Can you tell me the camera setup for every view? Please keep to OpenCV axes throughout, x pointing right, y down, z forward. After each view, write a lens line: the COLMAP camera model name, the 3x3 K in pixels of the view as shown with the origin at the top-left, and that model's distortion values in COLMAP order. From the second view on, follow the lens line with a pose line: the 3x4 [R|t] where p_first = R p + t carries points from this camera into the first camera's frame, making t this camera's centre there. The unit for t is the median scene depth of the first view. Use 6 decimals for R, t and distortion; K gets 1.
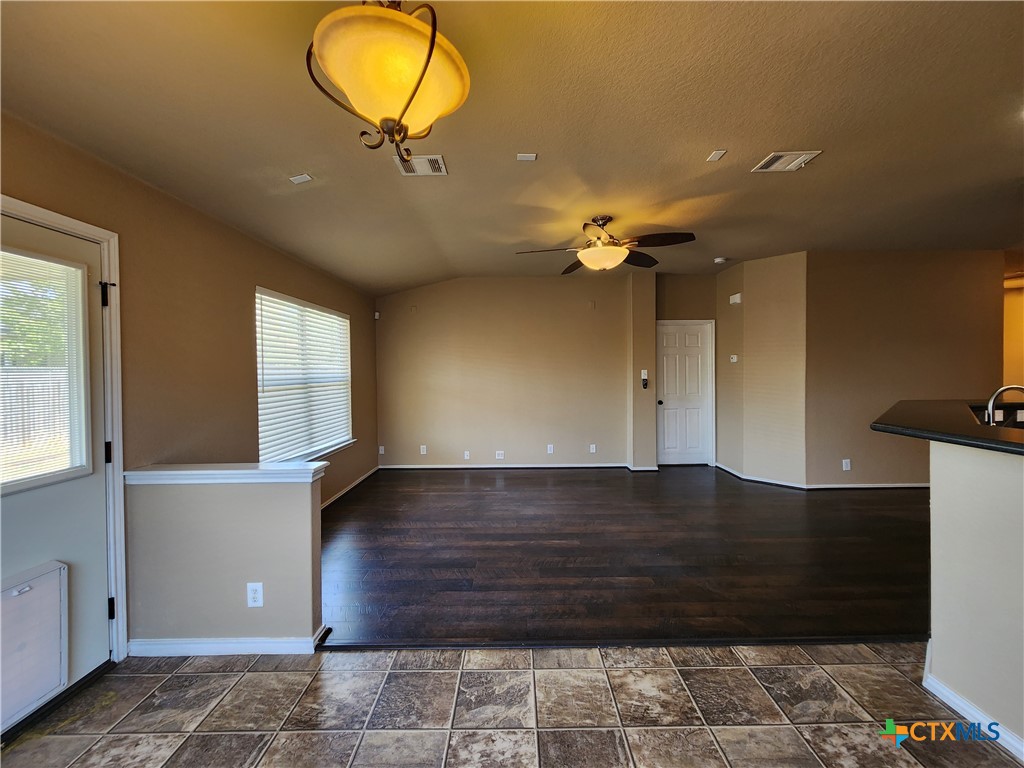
lens RADIAL K [[422.6, 0, 516.8], [0, 422.6, 373.7], [0, 0, 1]] dist [-0.001315, 0.000072]
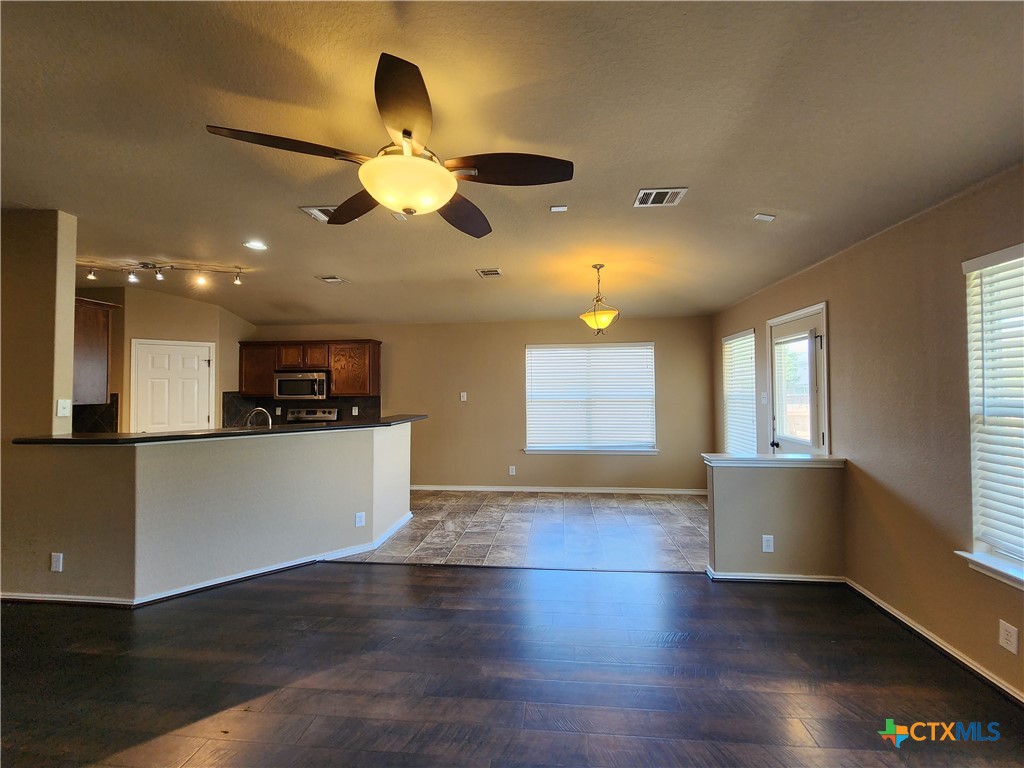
lens RADIAL K [[416.1, 0, 520.0], [0, 416.1, 378.0], [0, 0, 1]] dist [-0.000216, -0.001023]
pose [[-0.994341, 0.021292, 0.104081, 0.028506], [0.019718, 0.999676, -0.016123, -0.048066], [-0.104391, -0.013979, -0.994438, 2.873224]]
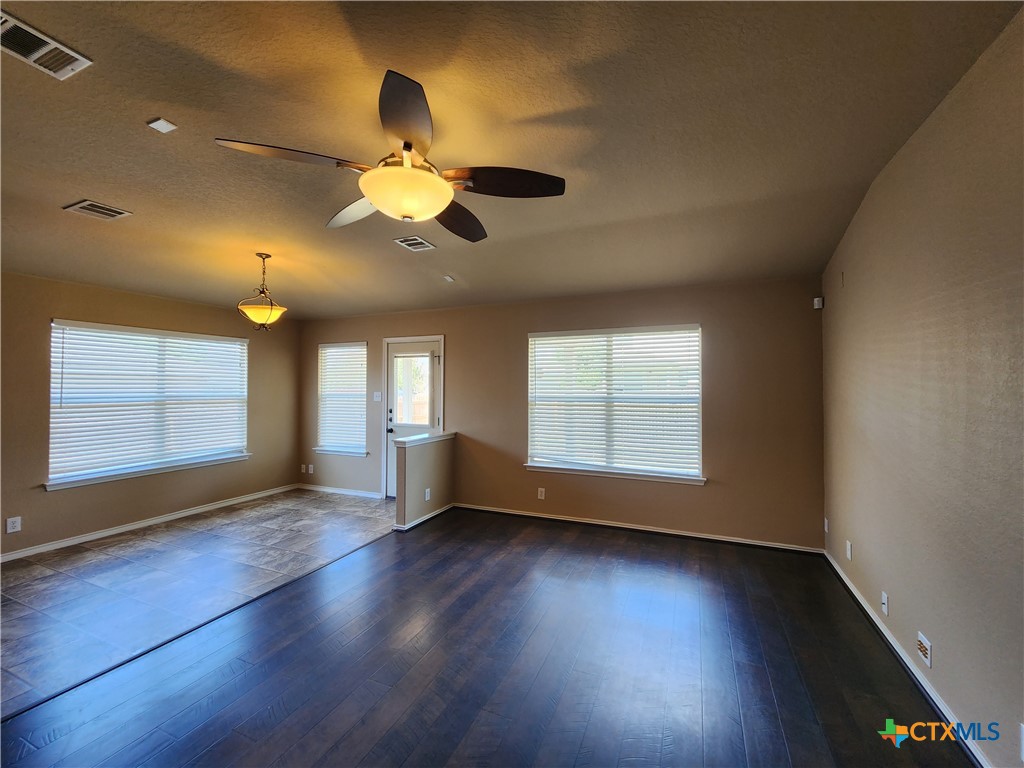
lens RADIAL K [[416.1, 0, 520.0], [0, 416.1, 378.0], [0, 0, 1]] dist [-0.000216, -0.001023]
pose [[-0.391566, -0.008634, -0.920110, 1.231502], [-0.007308, 0.999954, -0.006273, -0.069053], [0.920121, 0.004267, -0.391611, 2.578133]]
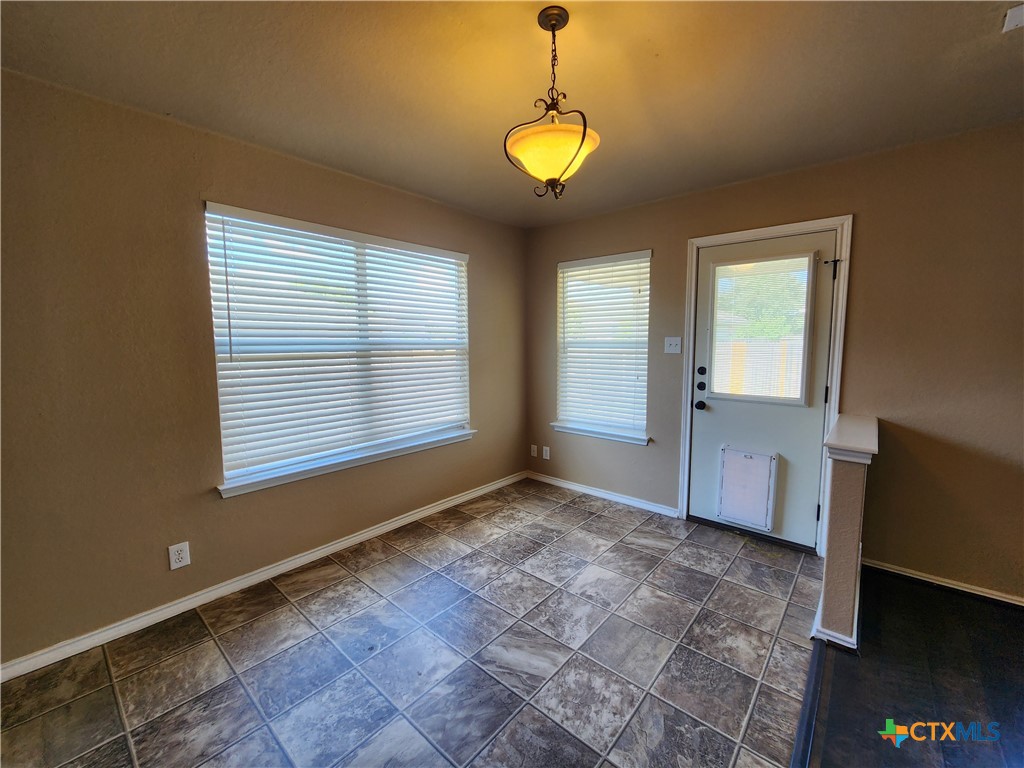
lens RADIAL K [[416.1, 0, 520.0], [0, 416.1, 378.0], [0, 0, 1]] dist [-0.000216, -0.001023]
pose [[-0.653118, 0.081104, -0.752900, 0.621990], [0.000071, 0.994254, 0.107042, 0.000855], [0.757256, 0.069858, -0.649372, 1.173977]]
